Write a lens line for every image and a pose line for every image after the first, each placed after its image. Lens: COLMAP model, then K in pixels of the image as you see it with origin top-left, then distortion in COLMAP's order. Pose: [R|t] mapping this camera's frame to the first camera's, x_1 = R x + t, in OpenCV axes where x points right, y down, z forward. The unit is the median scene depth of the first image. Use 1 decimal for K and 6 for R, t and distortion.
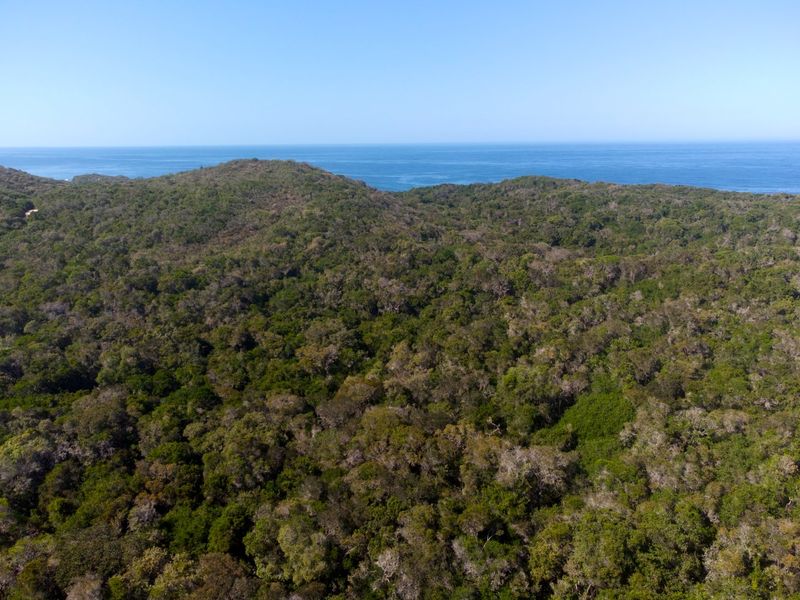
lens RADIAL K [[599.1, 0, 400.0], [0, 599.1, 300.0], [0, 0, 1]] dist [0.012287, 0.010157]
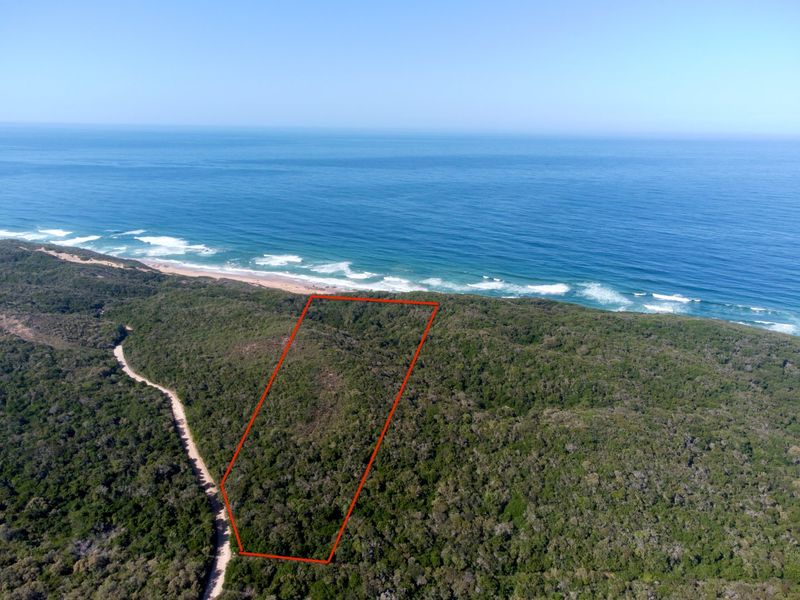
lens RADIAL K [[599.1, 0, 400.0], [0, 599.1, 300.0], [0, 0, 1]] dist [0.012287, 0.010157]
pose [[0.959985, -0.056644, 0.274261, -1.280855], [0.048942, 0.998193, 0.034850, -1.244320], [-0.275740, -0.020032, 0.961024, -2.271671]]
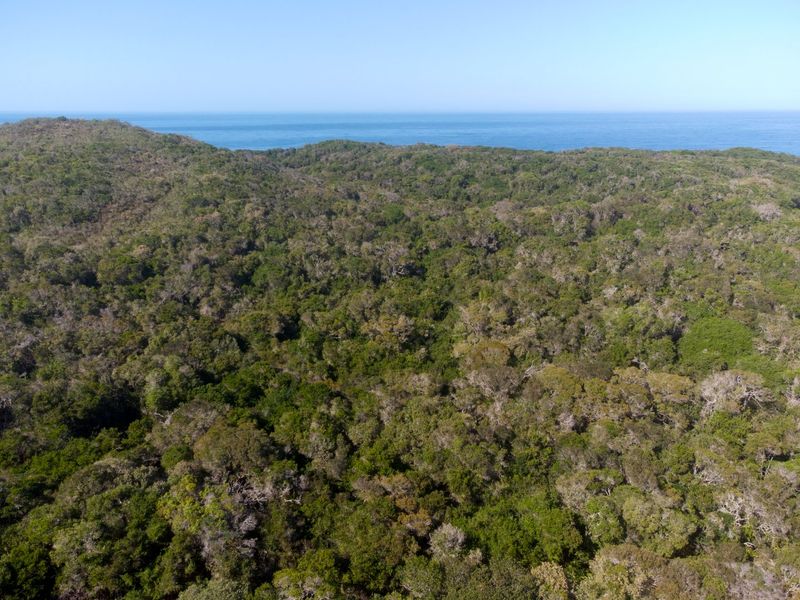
lens RADIAL K [[599.1, 0, 400.0], [0, 599.1, 300.0], [0, 0, 1]] dist [0.012287, 0.010157]
pose [[0.897879, -0.126153, 0.421781, -0.695691], [0.106800, 0.991862, 0.069308, -0.013084], [-0.427092, -0.017184, 0.904045, 0.284168]]
